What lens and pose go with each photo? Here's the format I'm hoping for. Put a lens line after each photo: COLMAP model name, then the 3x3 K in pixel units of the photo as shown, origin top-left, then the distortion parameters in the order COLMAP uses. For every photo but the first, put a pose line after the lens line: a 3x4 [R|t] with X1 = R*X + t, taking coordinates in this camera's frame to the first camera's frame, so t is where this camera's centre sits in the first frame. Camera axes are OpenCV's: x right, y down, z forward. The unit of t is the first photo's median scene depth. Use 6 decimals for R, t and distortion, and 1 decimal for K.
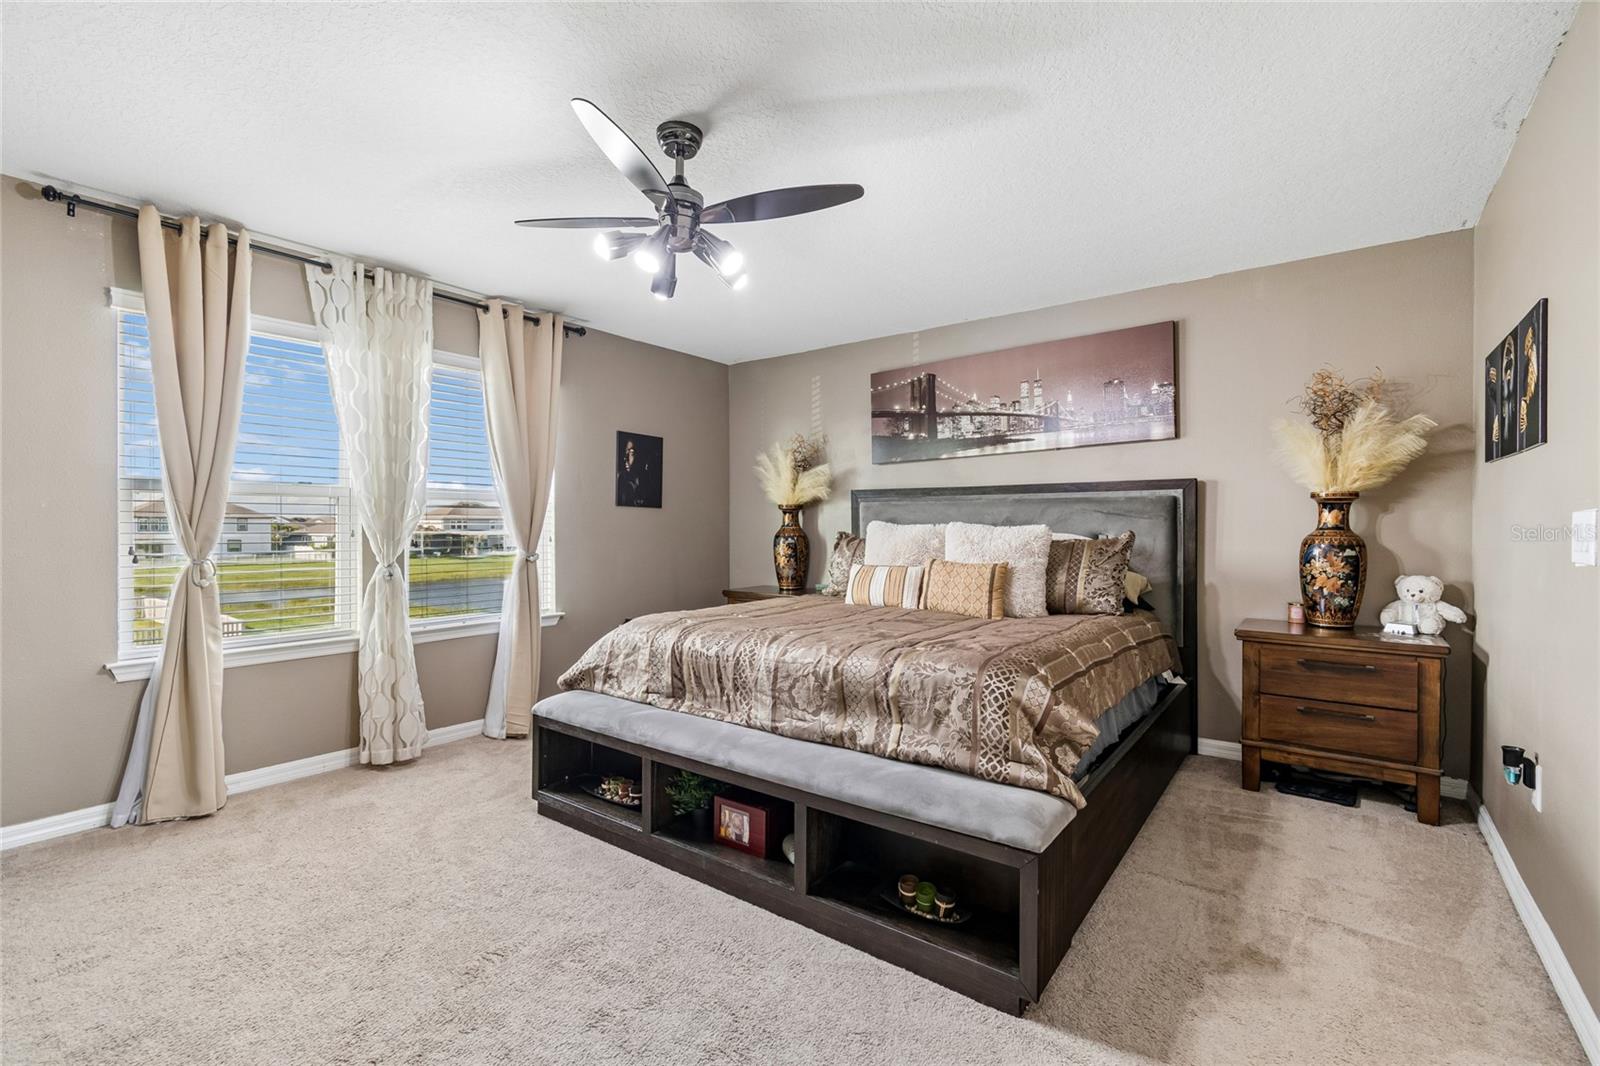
lens RADIAL K [[703.2, 0, 800.0], [0, 703.2, 533.0], [0, 0, 1]] dist [0.020567, 0.000006]
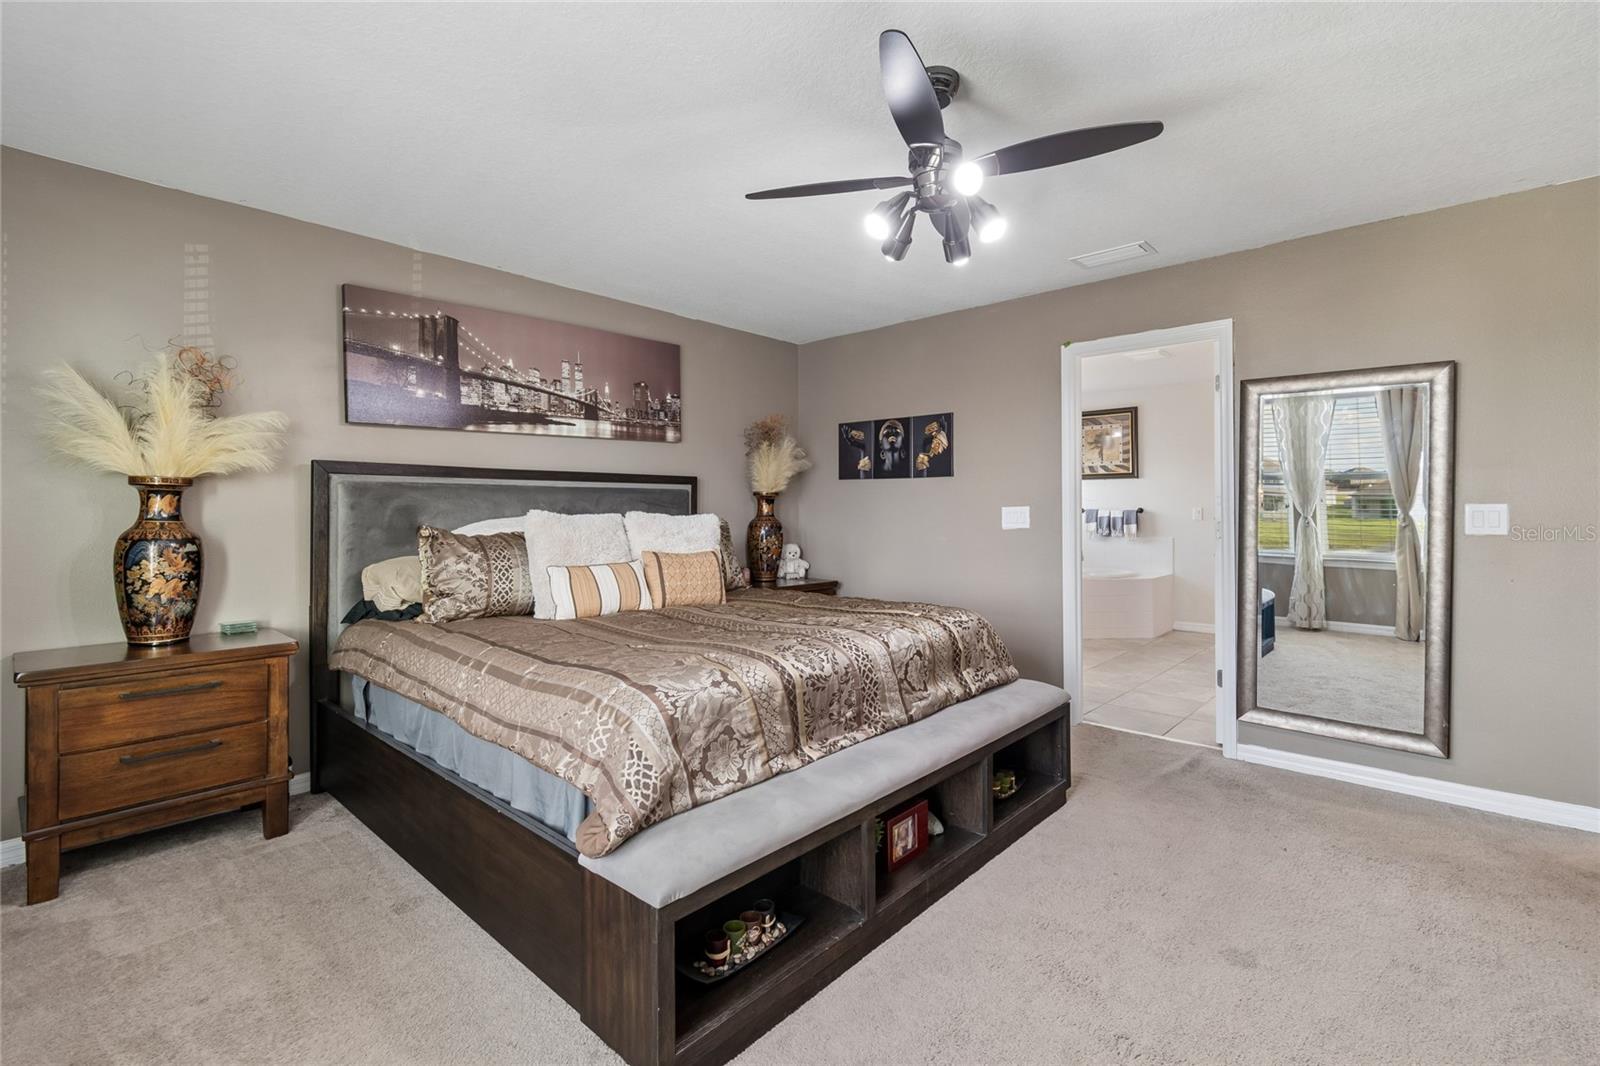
lens RADIAL K [[727.3, 0, 804.9], [0, 727.3, 508.7], [0, 0, 1]] dist [-0.001015, -0.000078]
pose [[0.085862, 0.007084, 0.996282, -0.601083], [0.021644, 0.999725, -0.008974, -0.004606], [-0.996072, 0.022334, 0.085685, 0.598671]]
